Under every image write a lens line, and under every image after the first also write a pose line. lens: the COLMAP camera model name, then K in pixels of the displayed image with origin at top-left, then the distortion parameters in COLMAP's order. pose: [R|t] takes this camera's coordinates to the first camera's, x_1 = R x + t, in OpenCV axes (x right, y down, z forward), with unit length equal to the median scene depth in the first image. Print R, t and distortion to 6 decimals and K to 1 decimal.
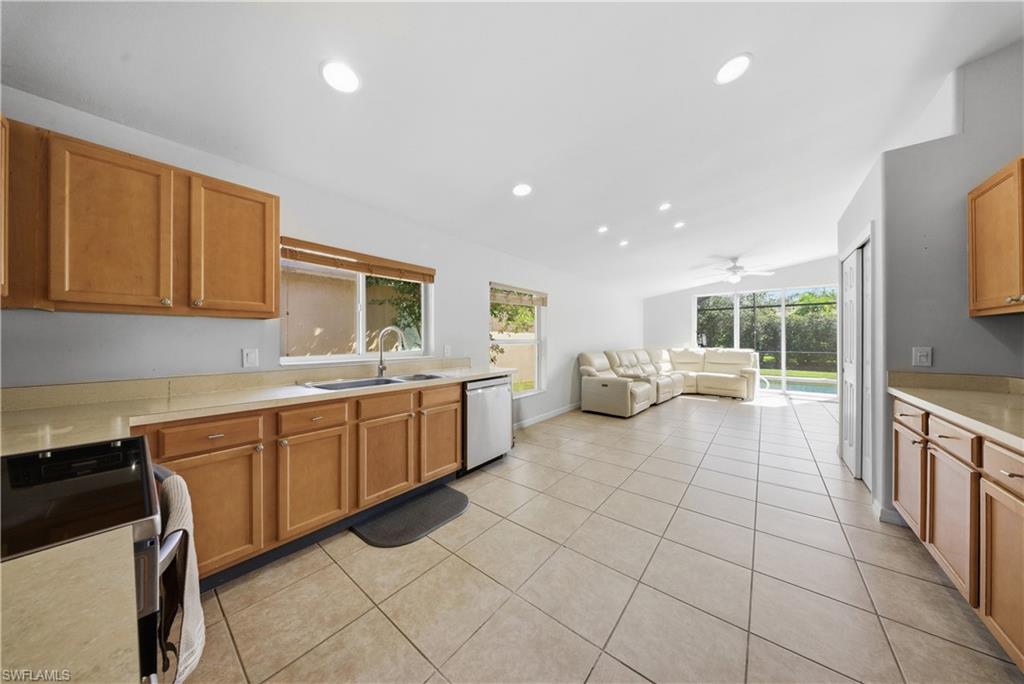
lens RADIAL K [[310.4, 0, 517.3], [0, 310.4, 341.3], [0, 0, 1]] dist [-0.000770, -0.000065]
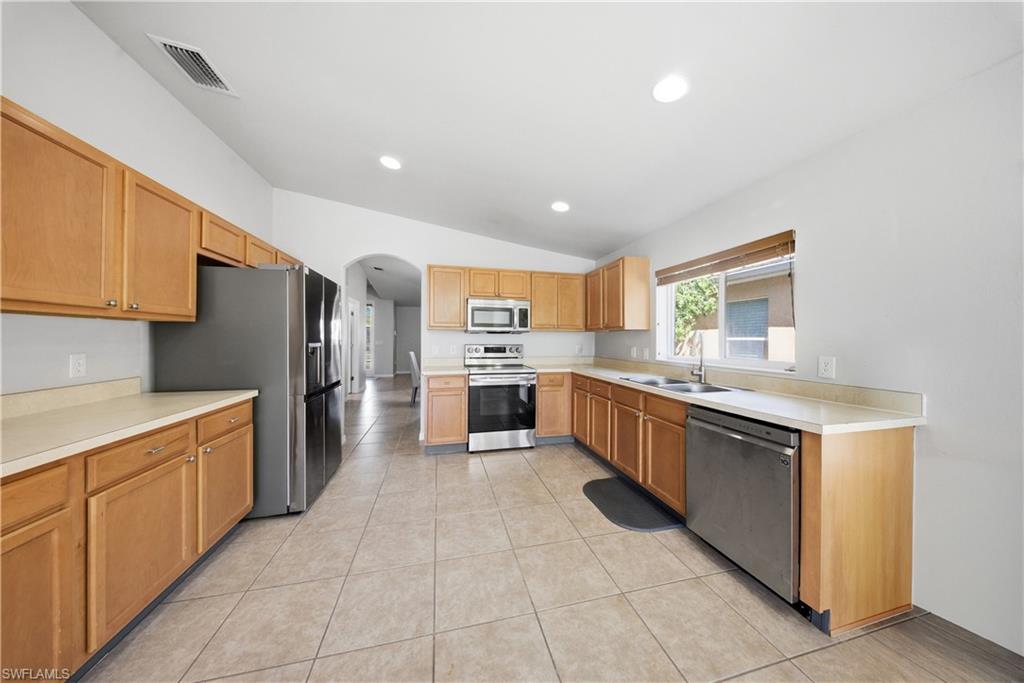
lens RADIAL K [[310.4, 0, 518.4], [0, 310.4, 337.9], [0, 0, 1]] dist [-0.000770, -0.000065]
pose [[-0.600989, -0.003932, -0.799247, 0.273366], [-0.007624, 0.999971, 0.000813, -0.007889], [0.799221, 0.006582, -0.601002, 0.470565]]
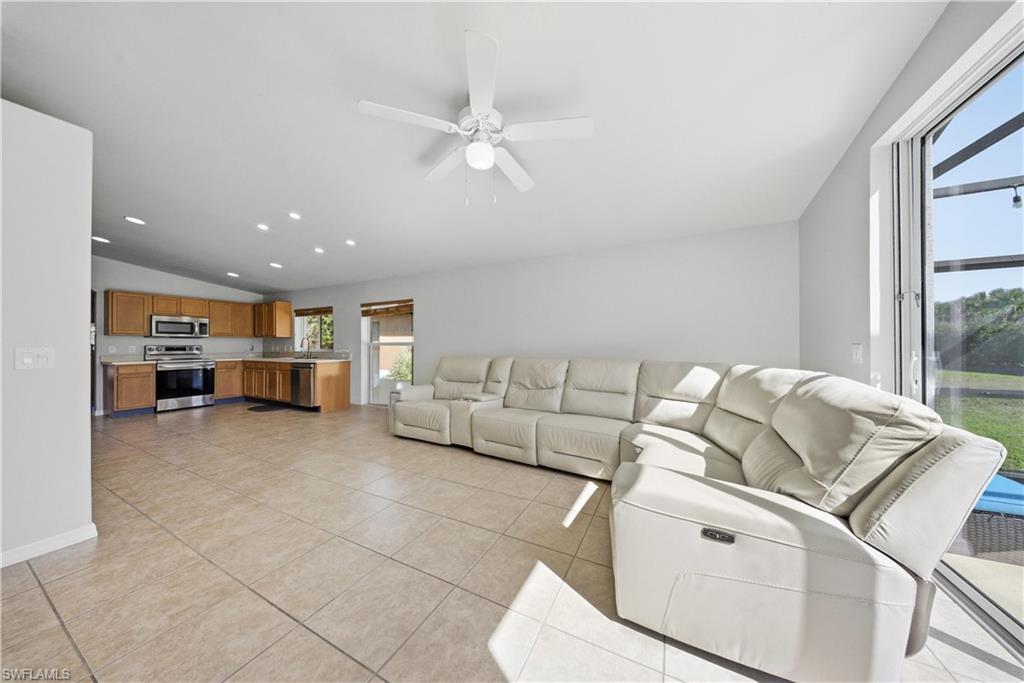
lens RADIAL K [[310.4, 0, 519.8], [0, 310.4, 342.7], [0, 0, 1]] dist [-0.000770, -0.000065]
pose [[0.228831, -0.008007, -0.973433, 0.950239], [-0.001670, 0.999961, -0.008618, 0.004159], [0.973465, 0.003598, 0.228808, 0.854938]]
